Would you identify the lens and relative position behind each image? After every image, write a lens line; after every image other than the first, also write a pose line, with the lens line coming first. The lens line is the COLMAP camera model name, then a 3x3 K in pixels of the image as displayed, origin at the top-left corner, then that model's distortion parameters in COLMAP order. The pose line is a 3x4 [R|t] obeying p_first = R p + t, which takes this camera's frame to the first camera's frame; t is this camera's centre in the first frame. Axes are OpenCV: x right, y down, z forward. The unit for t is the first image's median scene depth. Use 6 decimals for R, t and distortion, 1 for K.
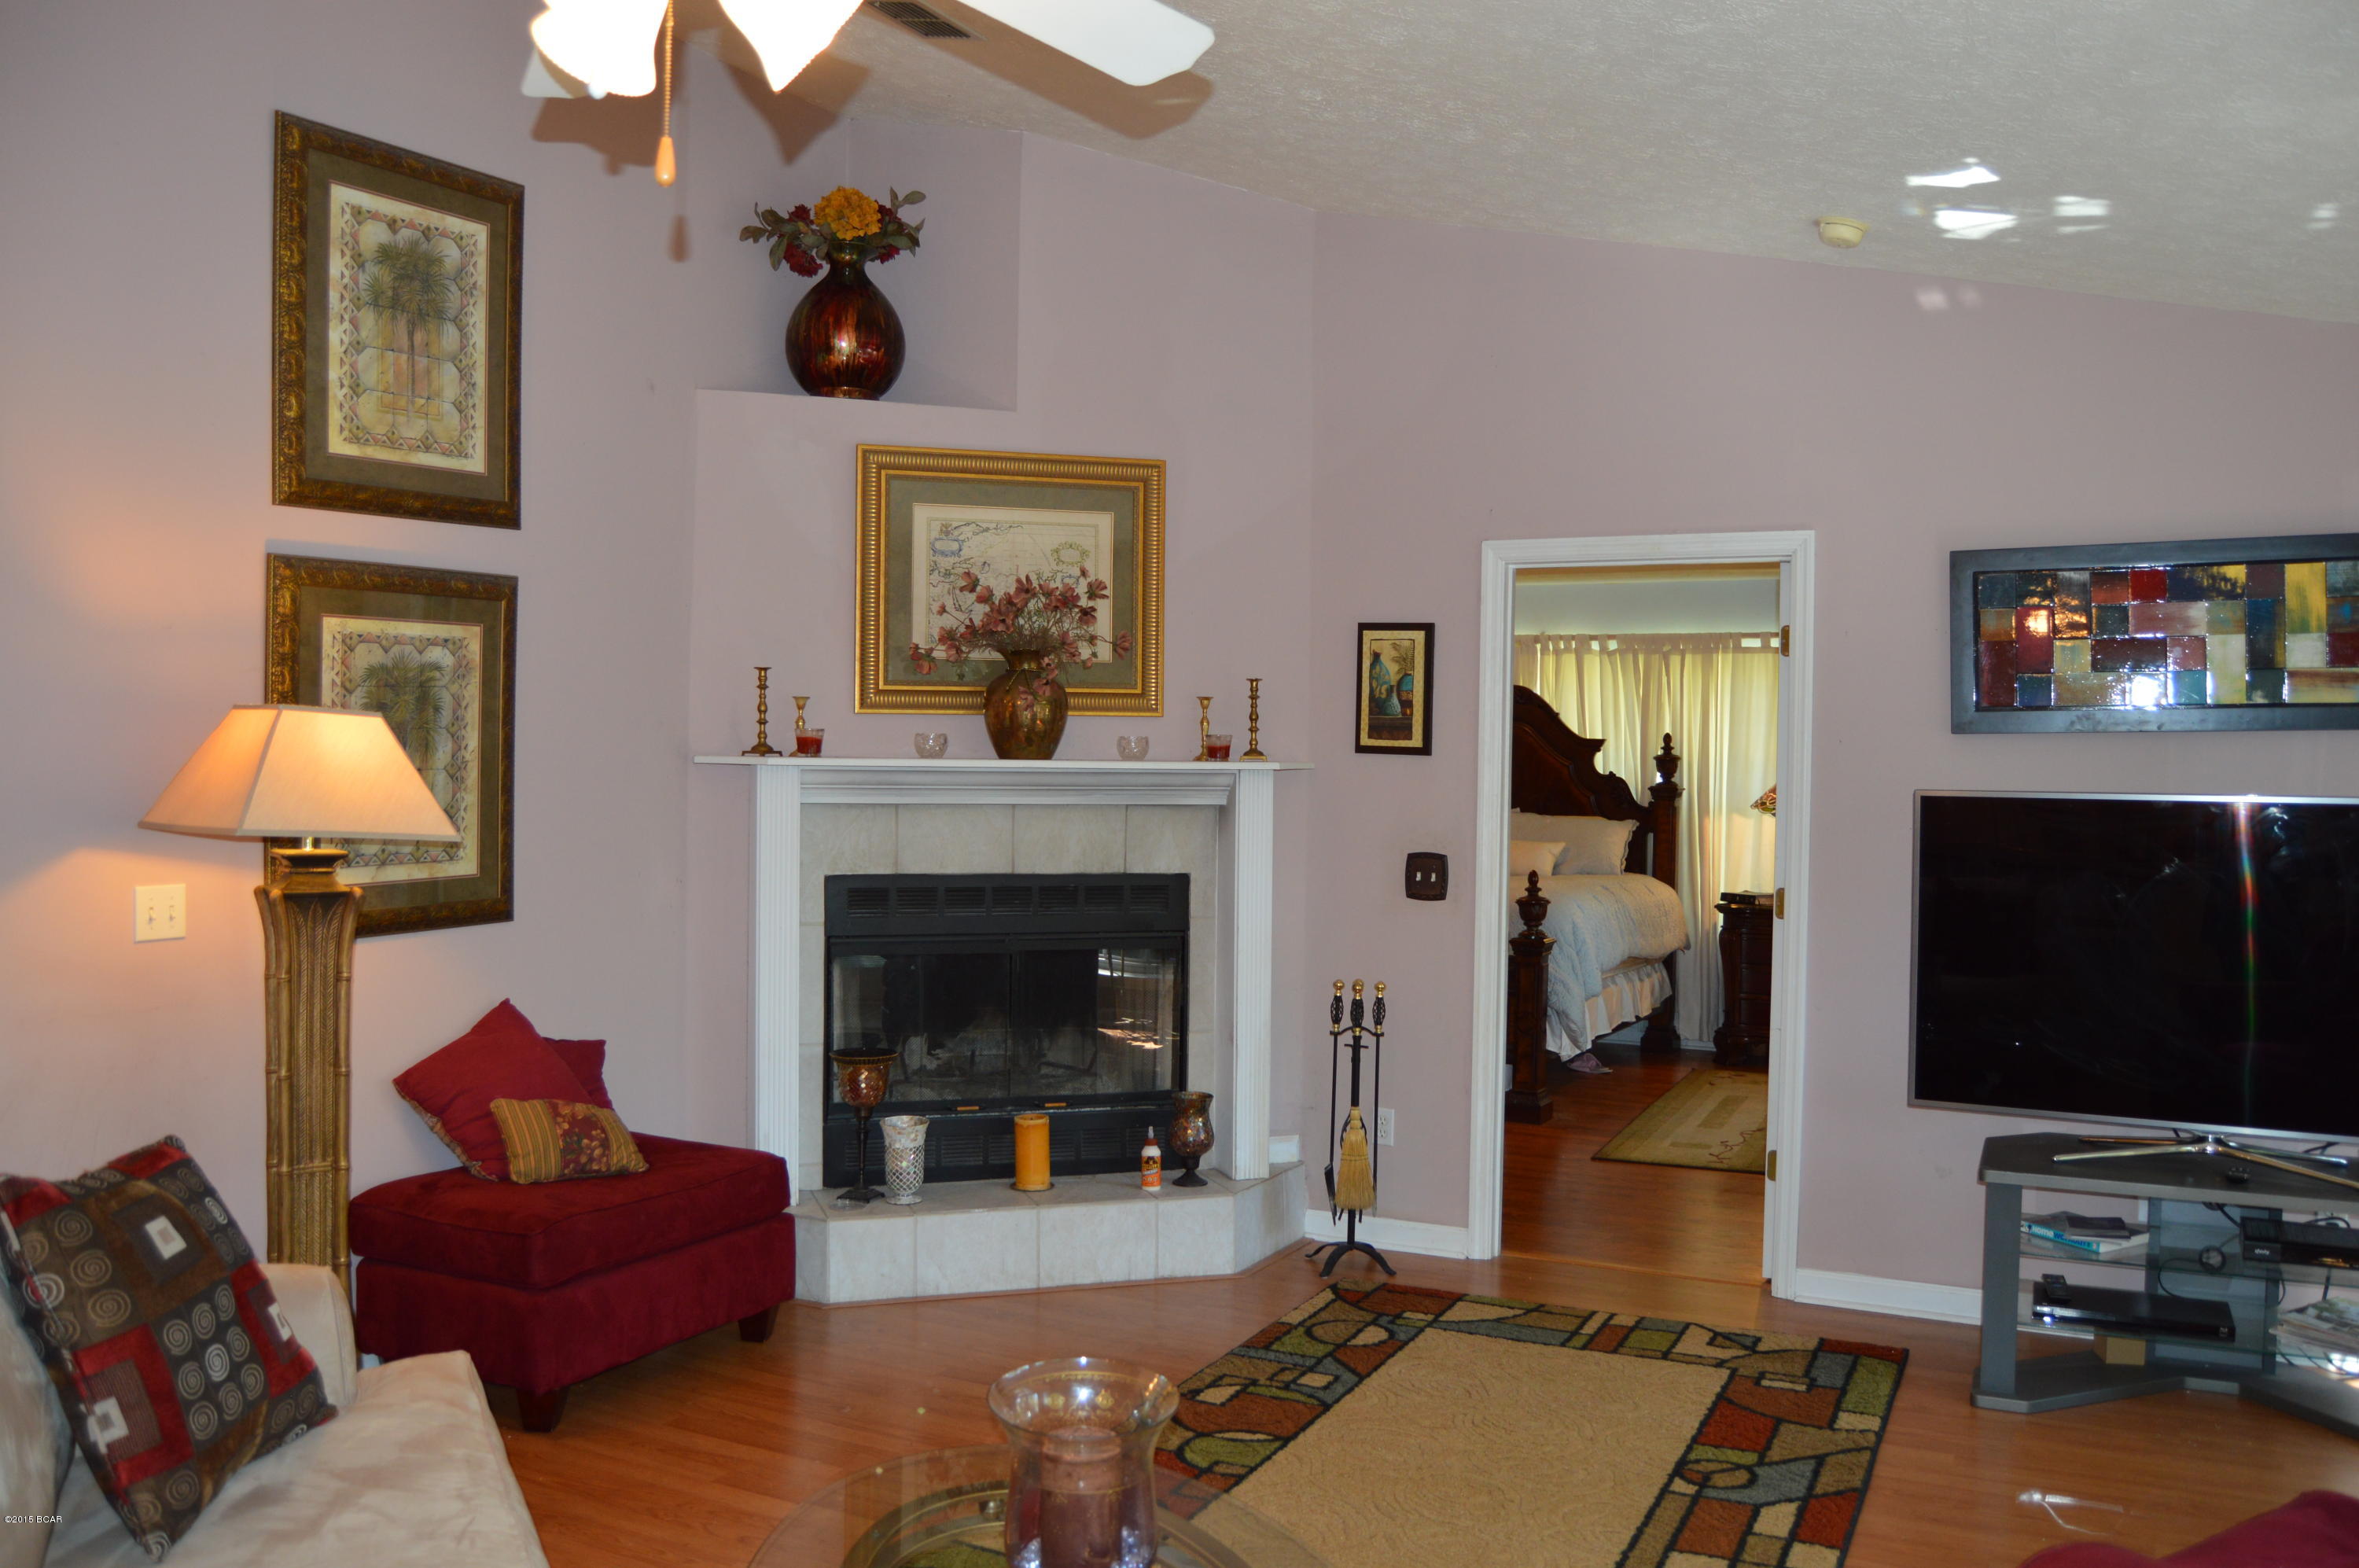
lens RADIAL K [[1869.8, 0, 1179.8], [0, 1869.8, 777.3], [0, 0, 1]] dist [-0.085962, 0.036353]
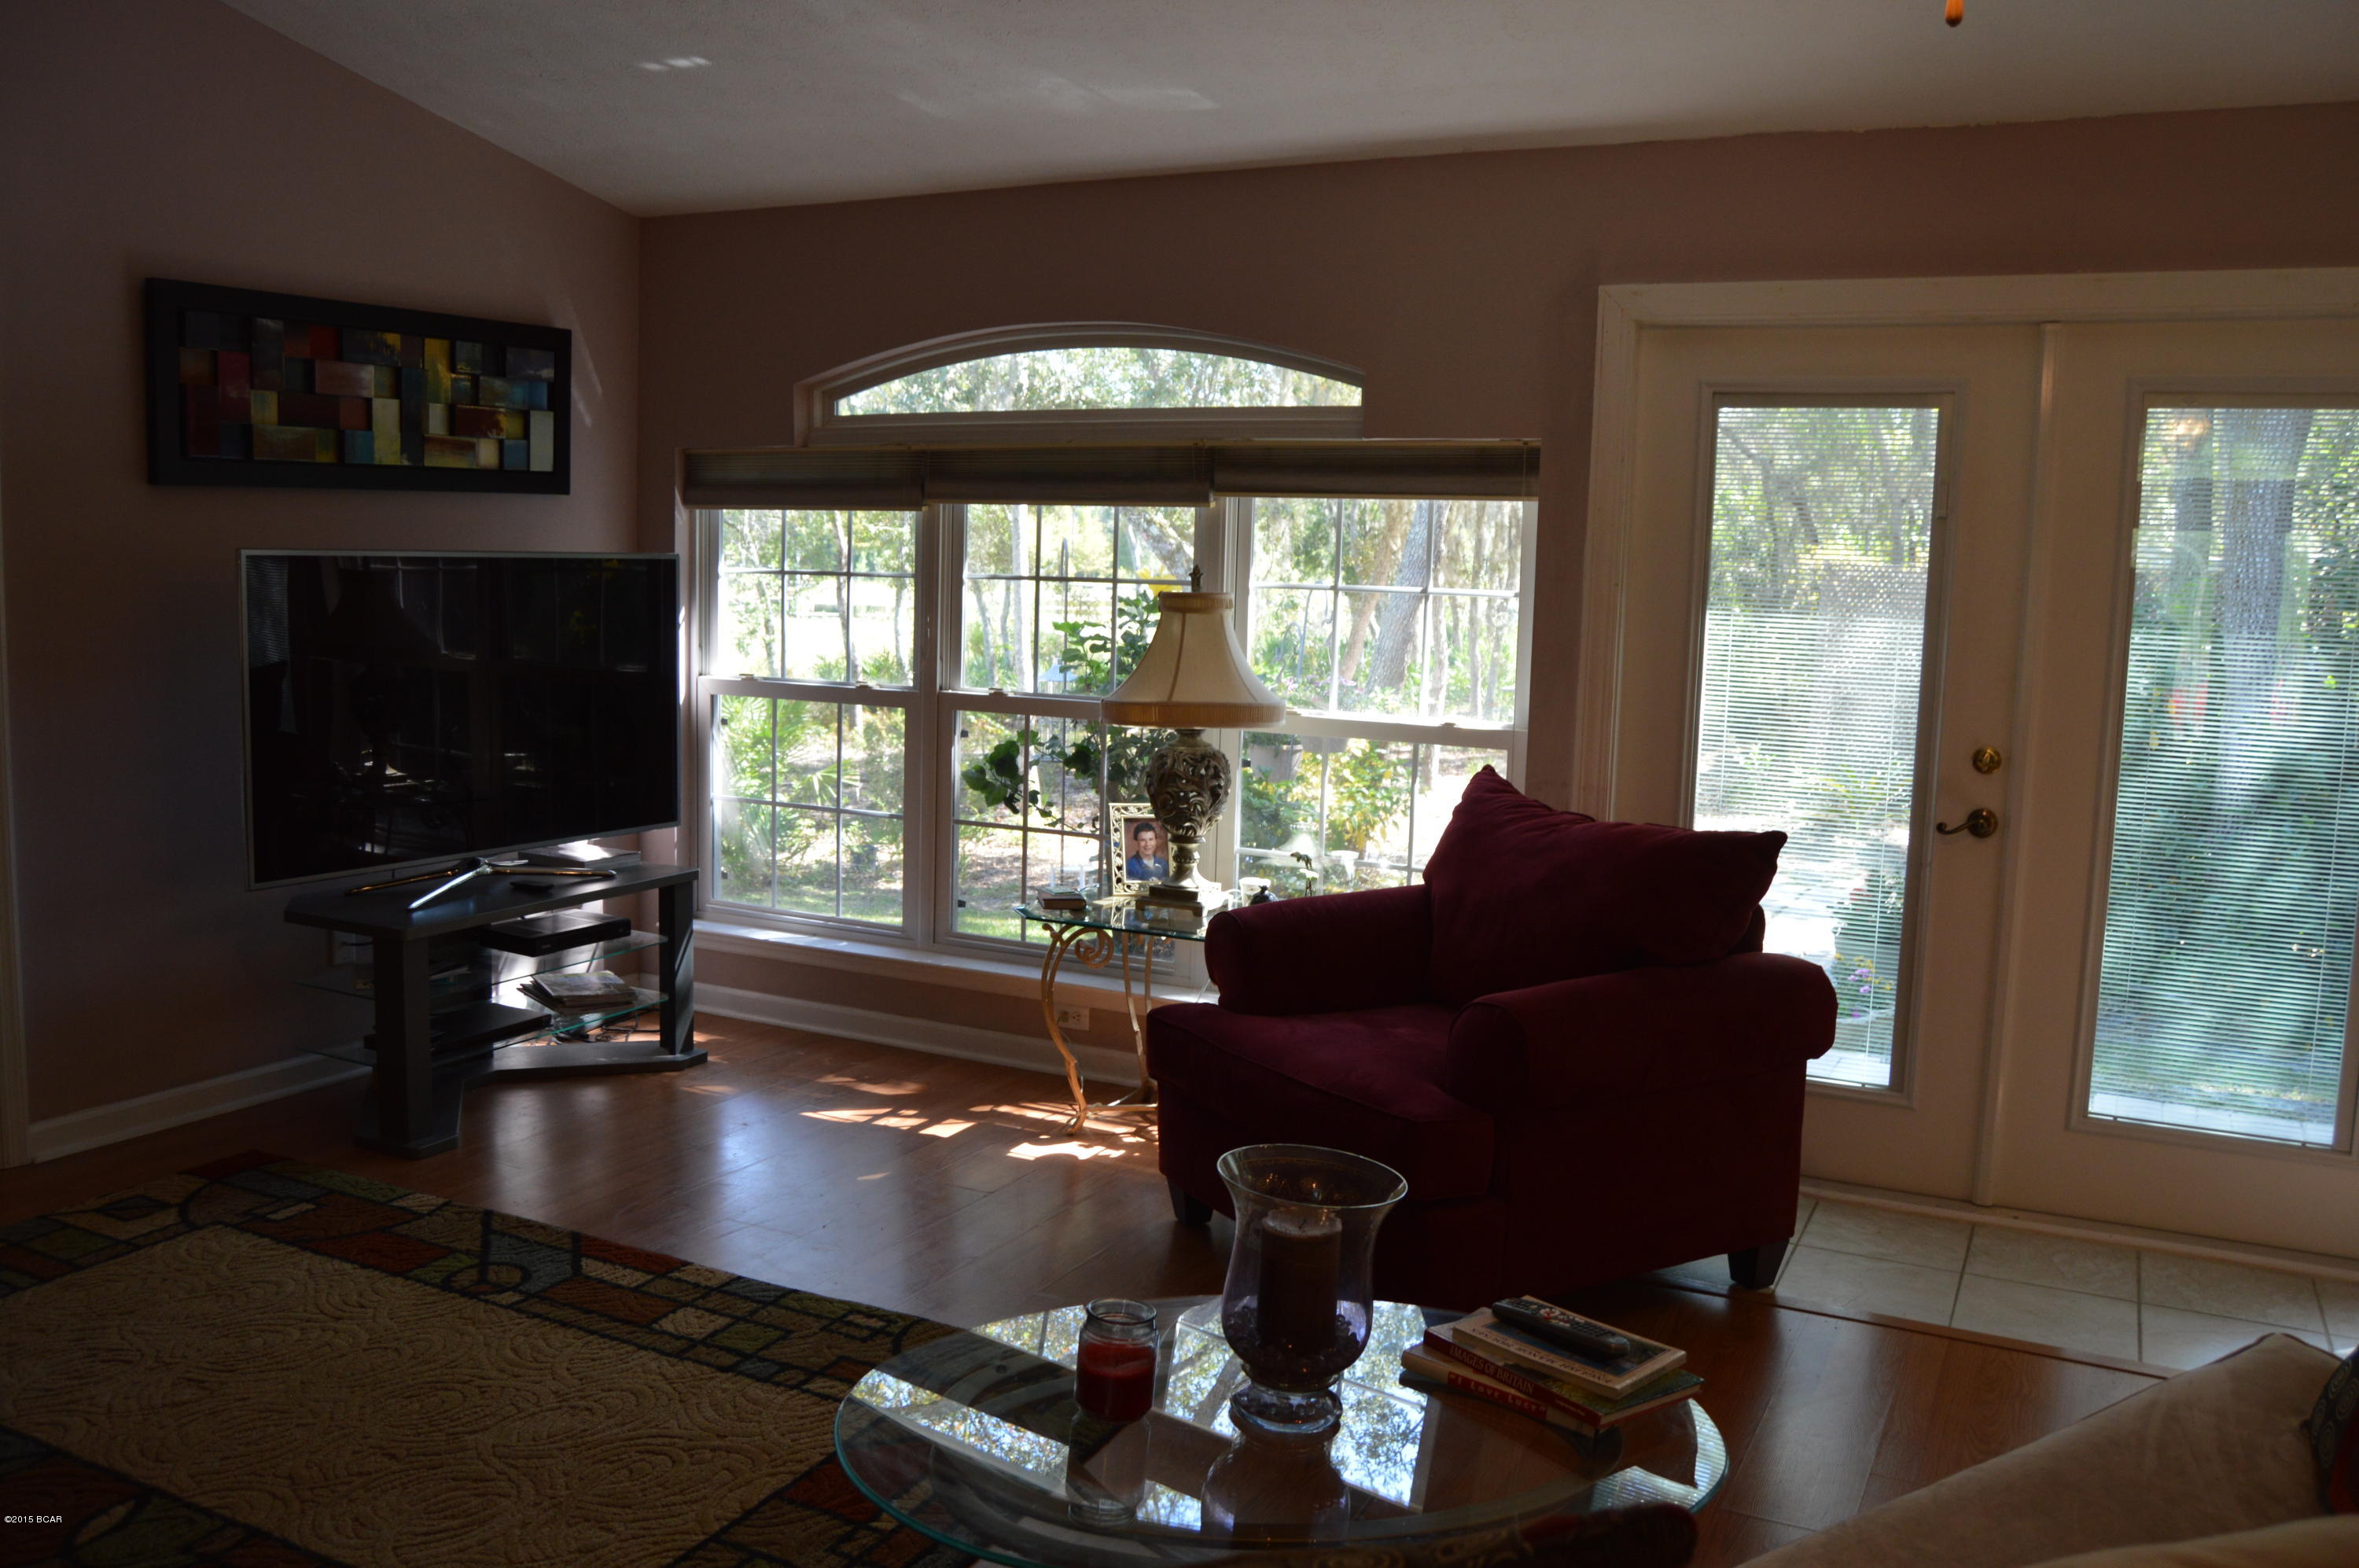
lens RADIAL K [[1869.8, 0, 1180.7], [0, 1869.8, 781.7], [0, 0, 1]] dist [-0.085962, 0.036353]
pose [[-0.001060, -0.132522, 0.991179, -0.523000], [-0.015967, 0.991056, 0.132489, -0.006383], [-0.999872, -0.015686, -0.003166, 0.548462]]
